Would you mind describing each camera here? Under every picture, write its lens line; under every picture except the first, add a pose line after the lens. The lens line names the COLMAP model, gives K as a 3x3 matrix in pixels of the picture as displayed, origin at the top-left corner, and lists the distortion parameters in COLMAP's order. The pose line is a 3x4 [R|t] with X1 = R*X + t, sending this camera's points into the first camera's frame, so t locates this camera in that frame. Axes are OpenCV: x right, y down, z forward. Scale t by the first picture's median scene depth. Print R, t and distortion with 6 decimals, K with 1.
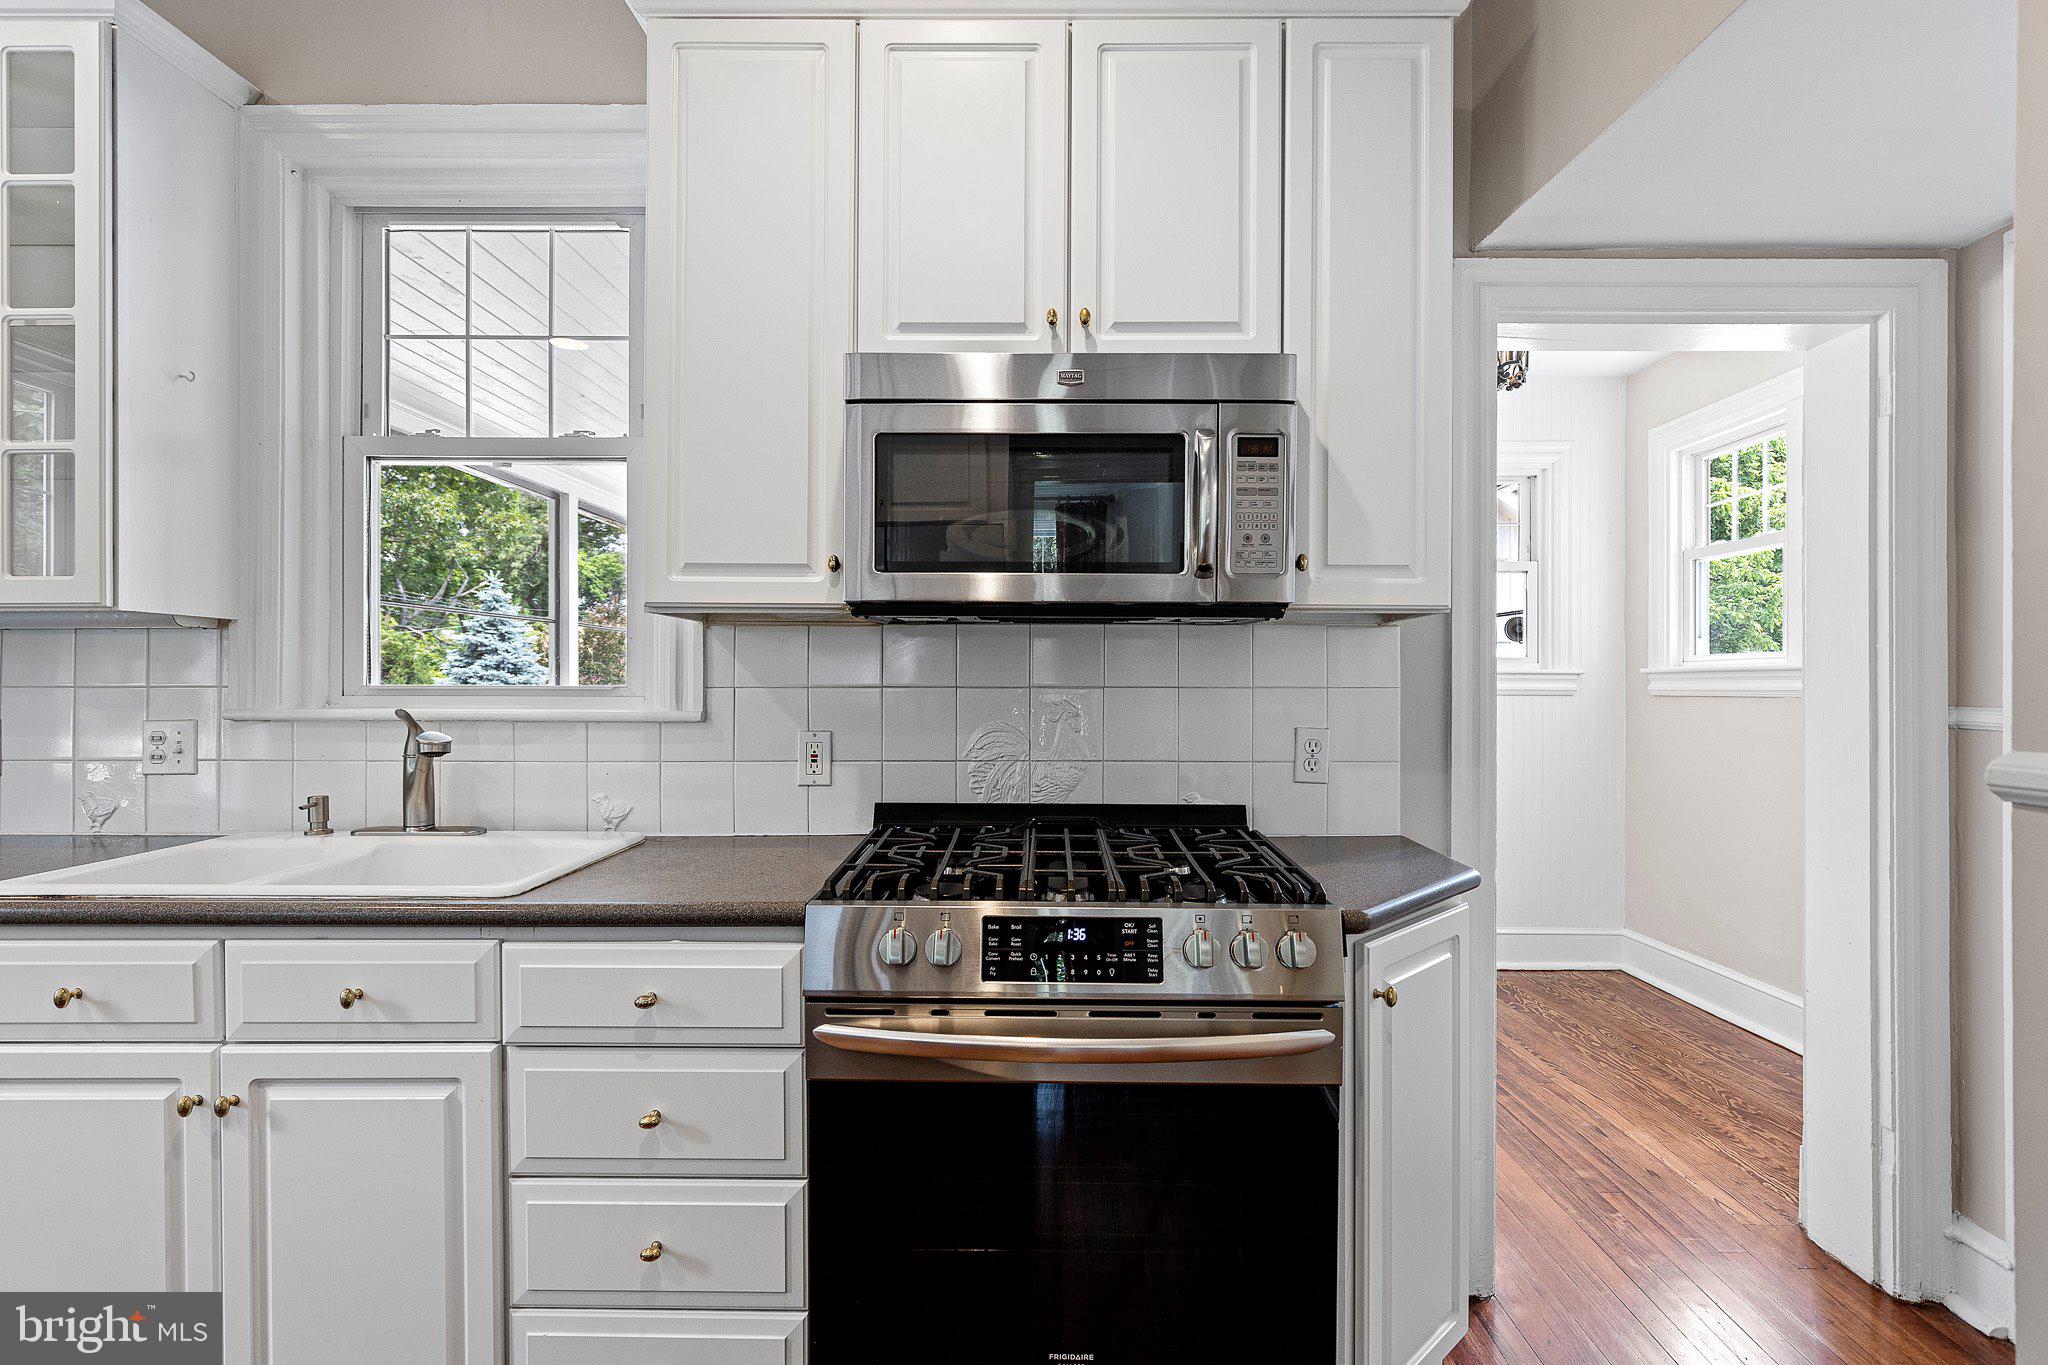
lens RADIAL K [[1038.5, 0, 1024.0], [0, 1038.5, 682.5], [0, 0, 1]] dist [-0.001427, 0.000197]
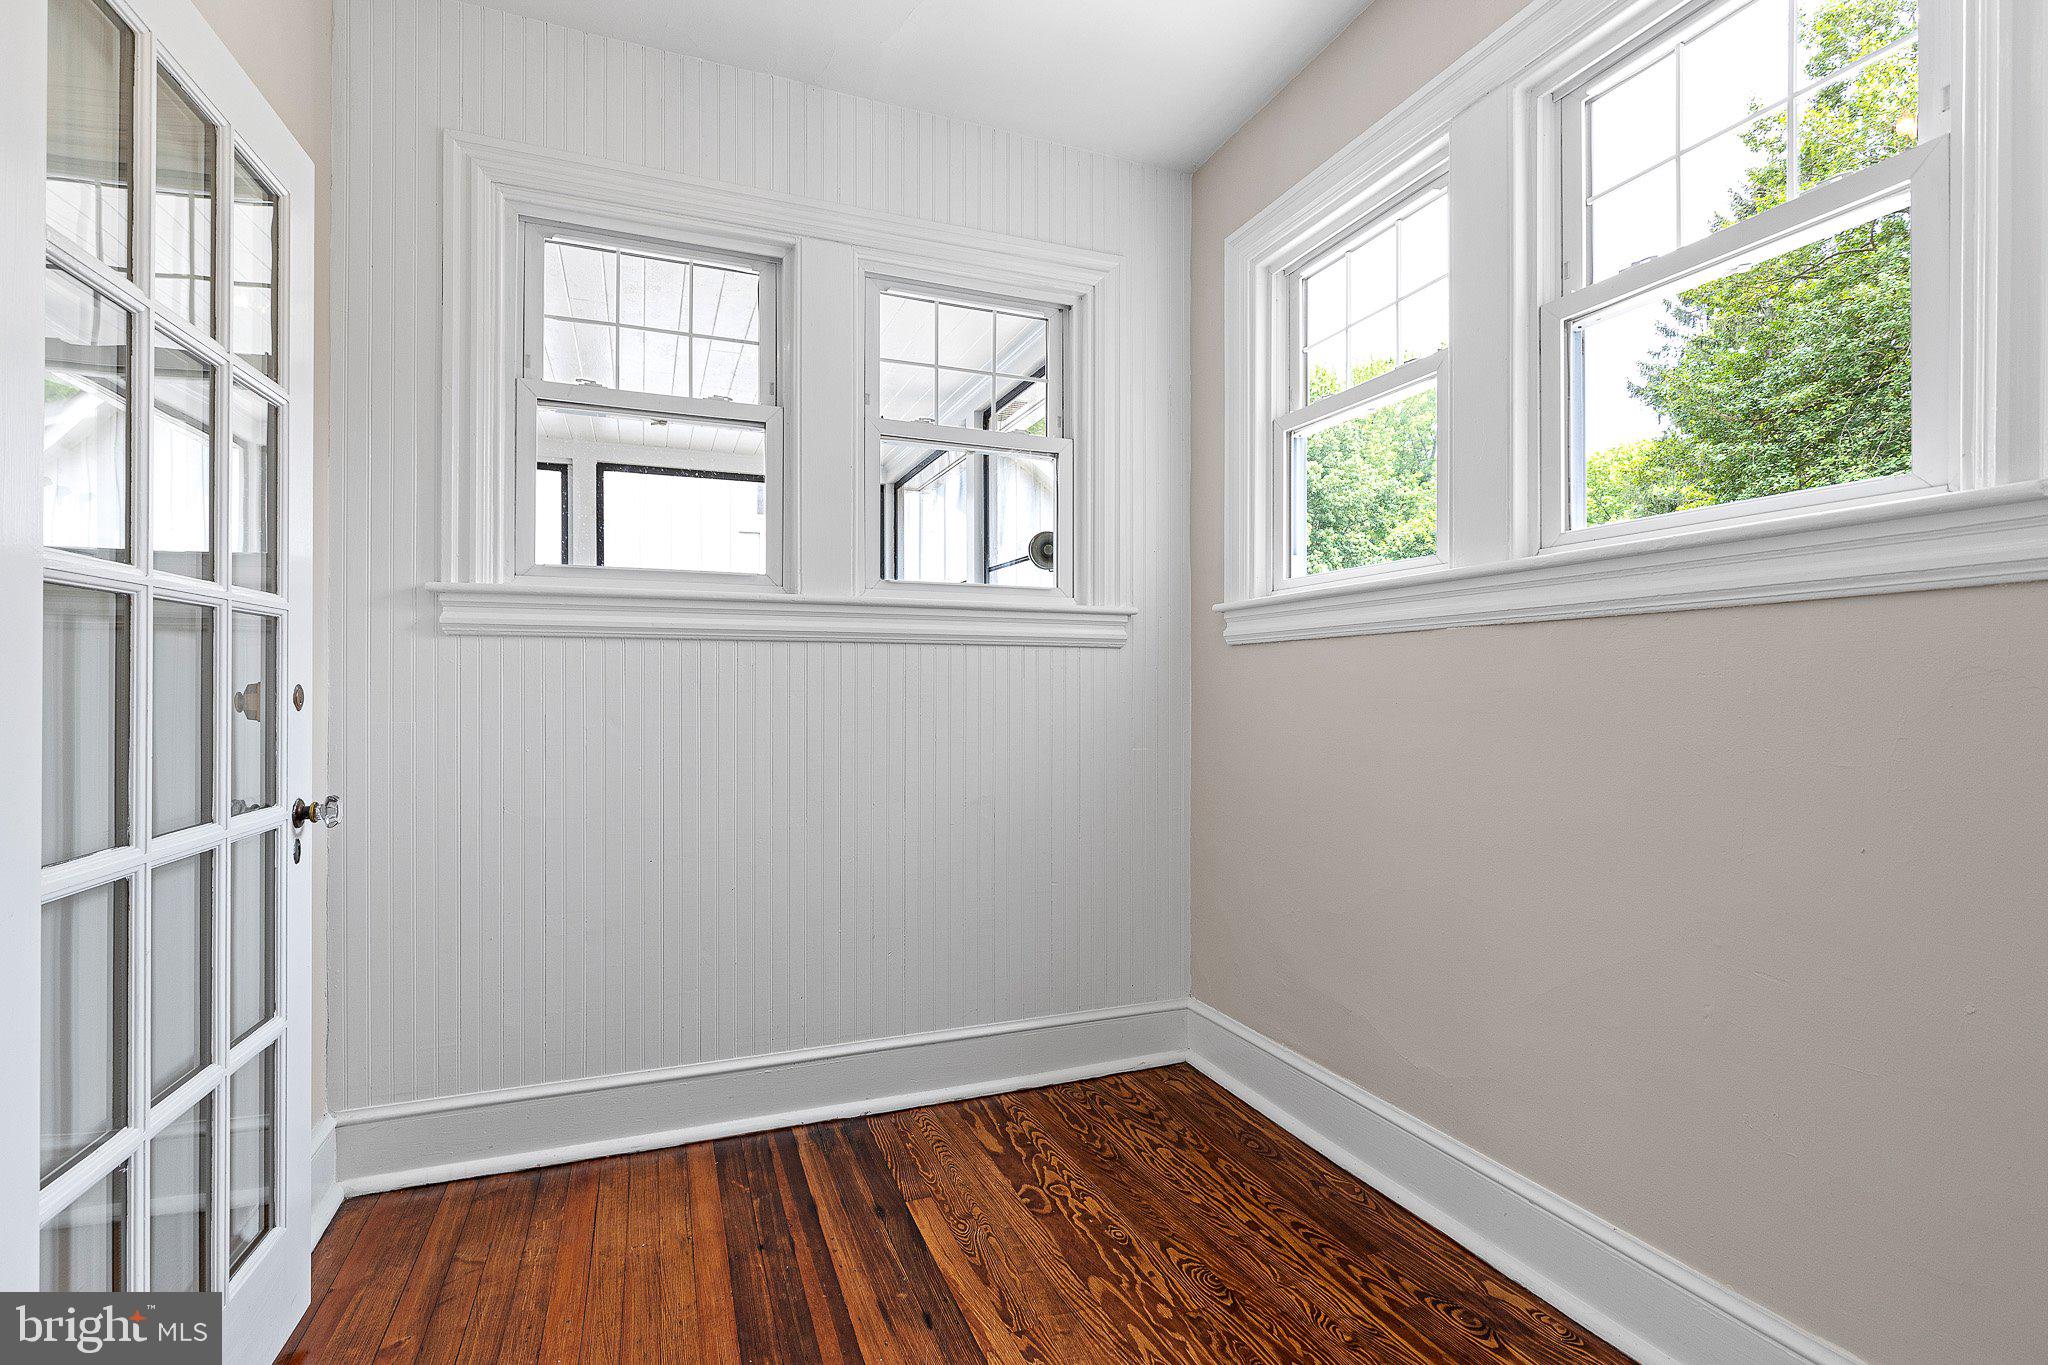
lens RADIAL K [[956.0, 0, 1024.0], [0, 956.0, 682.5], [0, 0, 1]] dist [-0.001122, -0.000100]
pose [[0.925534, 0.001604, 0.378660, 0.249707], [-0.000024, 0.999991, -0.004177, 0.037532], [-0.378663, 0.003856, 0.925526, 0.476897]]
